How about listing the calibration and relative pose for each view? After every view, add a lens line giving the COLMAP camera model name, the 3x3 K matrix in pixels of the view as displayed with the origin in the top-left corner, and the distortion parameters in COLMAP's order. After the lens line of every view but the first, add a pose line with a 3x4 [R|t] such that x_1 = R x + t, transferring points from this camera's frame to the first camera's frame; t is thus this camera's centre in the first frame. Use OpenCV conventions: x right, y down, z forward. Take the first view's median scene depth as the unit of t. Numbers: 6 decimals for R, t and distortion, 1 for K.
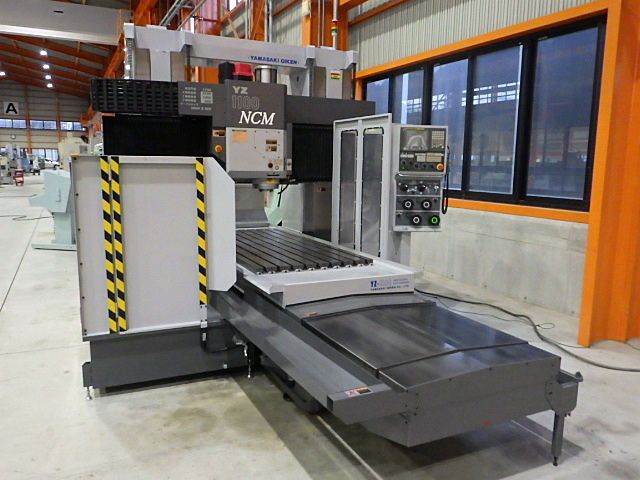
lens RADIAL K [[523.4, 0, 321.7], [0, 523.4, 239.4], [0, 0, 1]] dist [0.006092, 0.005386]
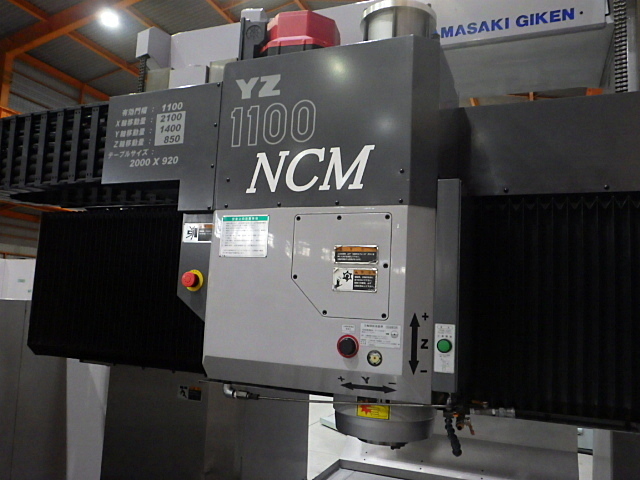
lens RADIAL K [[523.4, 0, 319.8], [0, 523.4, 239.5], [0, 0, 1]] dist [0.006092, 0.005386]
pose [[0.673018, -0.067925, -0.736500, 0.081658], [-0.143337, 0.964918, -0.219973, -0.137010], [0.725604, 0.253614, 0.639671, 0.837621]]
